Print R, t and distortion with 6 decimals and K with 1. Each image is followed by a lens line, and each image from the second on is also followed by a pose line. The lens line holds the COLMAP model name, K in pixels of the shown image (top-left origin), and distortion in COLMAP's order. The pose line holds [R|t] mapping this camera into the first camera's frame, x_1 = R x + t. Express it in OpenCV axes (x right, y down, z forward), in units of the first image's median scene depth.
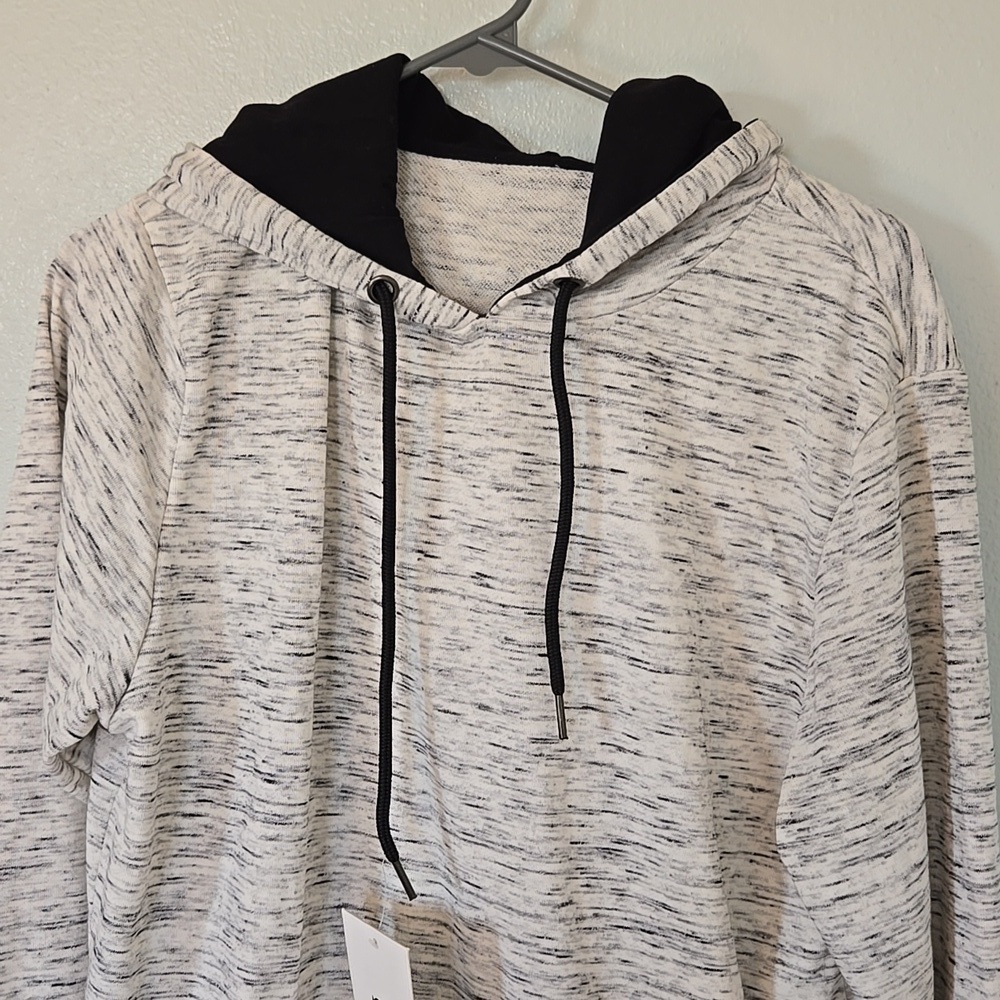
lens RADIAL K [[1401.6, 0, 500.0], [0, 1401.6, 500.0], [0, 0, 1]] dist [0.083322, -0.187261]
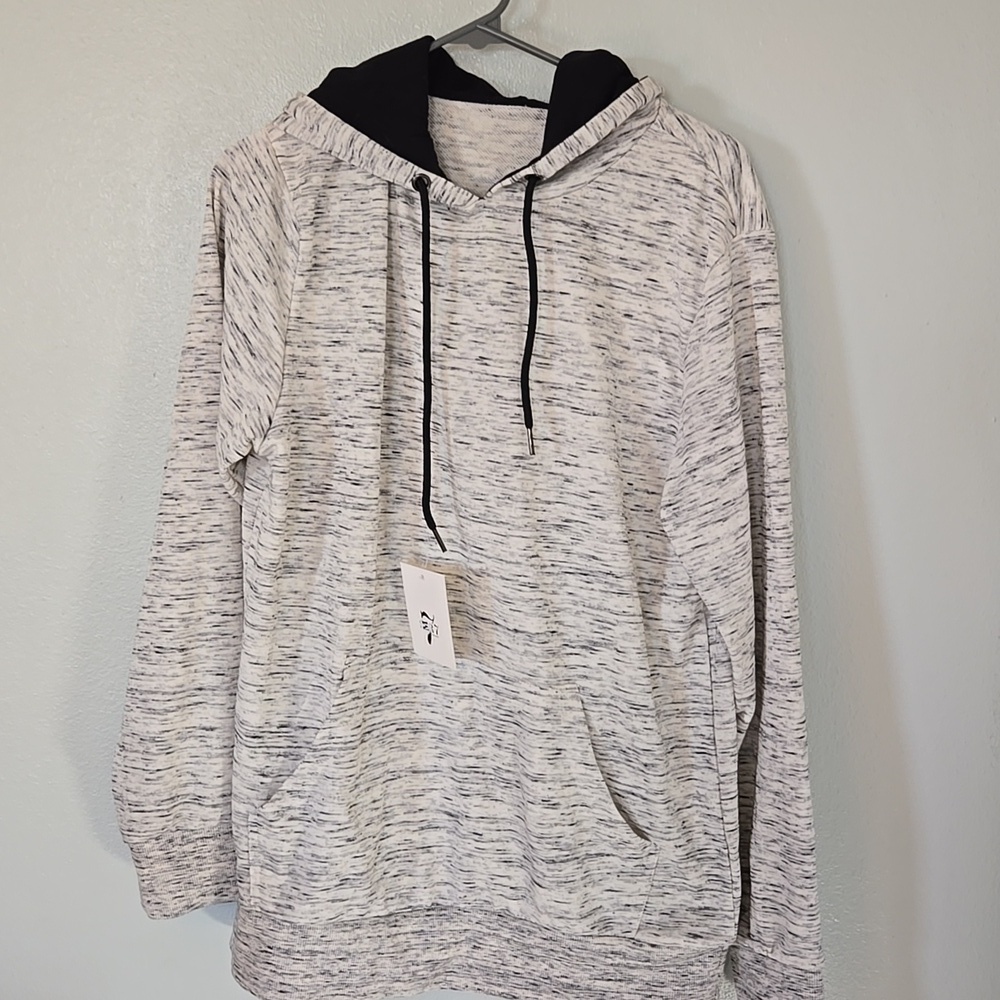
lens RADIAL K [[1401.6, 0, 500.0], [0, 1401.6, 500.0], [0, 0, 1]] dist [0.083322, -0.187261]
pose [[0.999709, -0.010542, 0.021698, -0.029708], [0.009348, 0.998475, 0.054413, 0.129887], [-0.022239, -0.054194, 0.998283, -0.653685]]
